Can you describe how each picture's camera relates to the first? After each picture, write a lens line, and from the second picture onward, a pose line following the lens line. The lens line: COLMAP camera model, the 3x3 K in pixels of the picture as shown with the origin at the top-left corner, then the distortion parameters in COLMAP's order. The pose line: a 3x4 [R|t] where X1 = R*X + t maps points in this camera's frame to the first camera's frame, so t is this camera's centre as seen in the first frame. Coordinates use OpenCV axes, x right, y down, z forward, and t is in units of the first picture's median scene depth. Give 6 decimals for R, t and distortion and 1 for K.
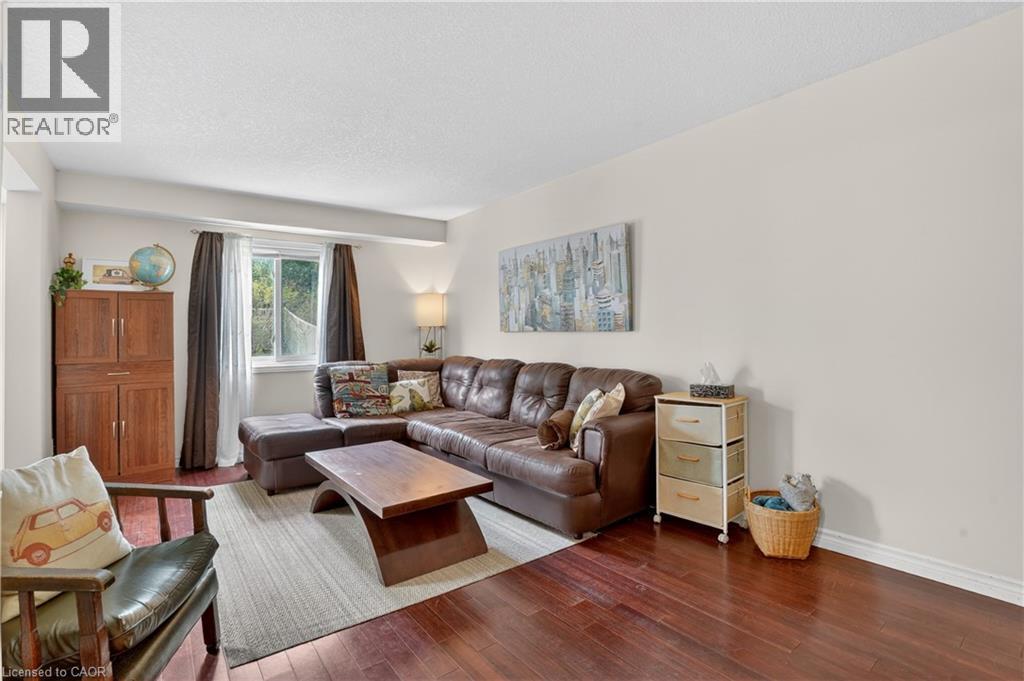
lens RADIAL K [[475.5, 0, 516.3], [0, 475.5, 321.6], [0, 0, 1]] dist [-0.051784, 0.002638]
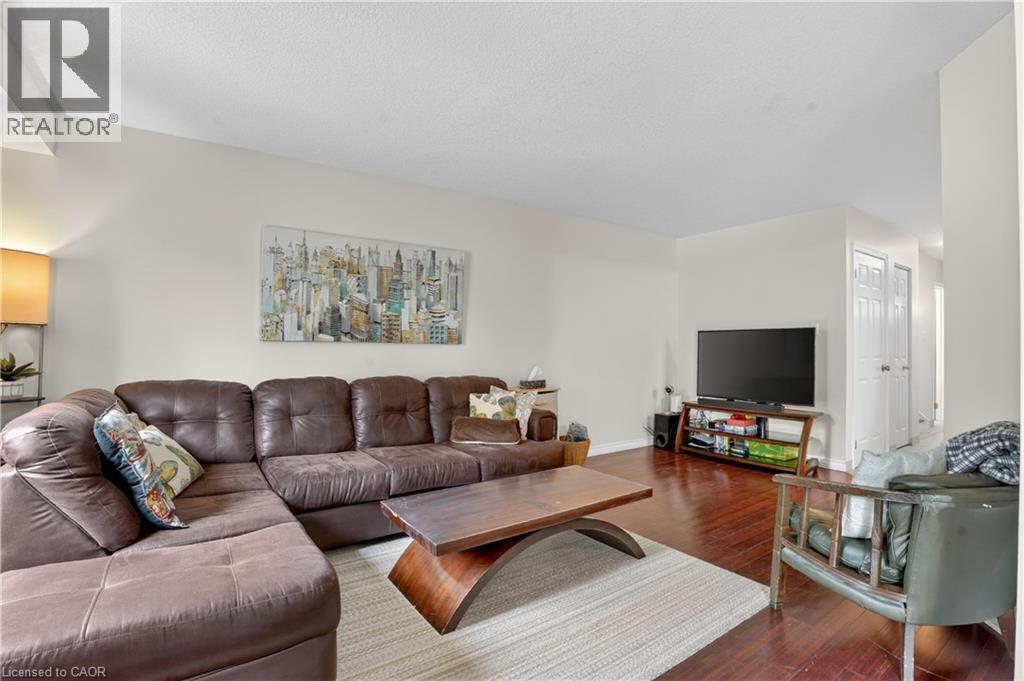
lens RADIAL K [[475.5, 0, 514.0], [0, 475.5, 344.5], [0, 0, 1]] dist [-0.051784, 0.002638]
pose [[0.060608, 0.004338, 0.998152, -0.836204], [-0.037674, 0.999288, -0.002056, 0.017487], [-0.997450, -0.037480, 0.060728, 0.705115]]
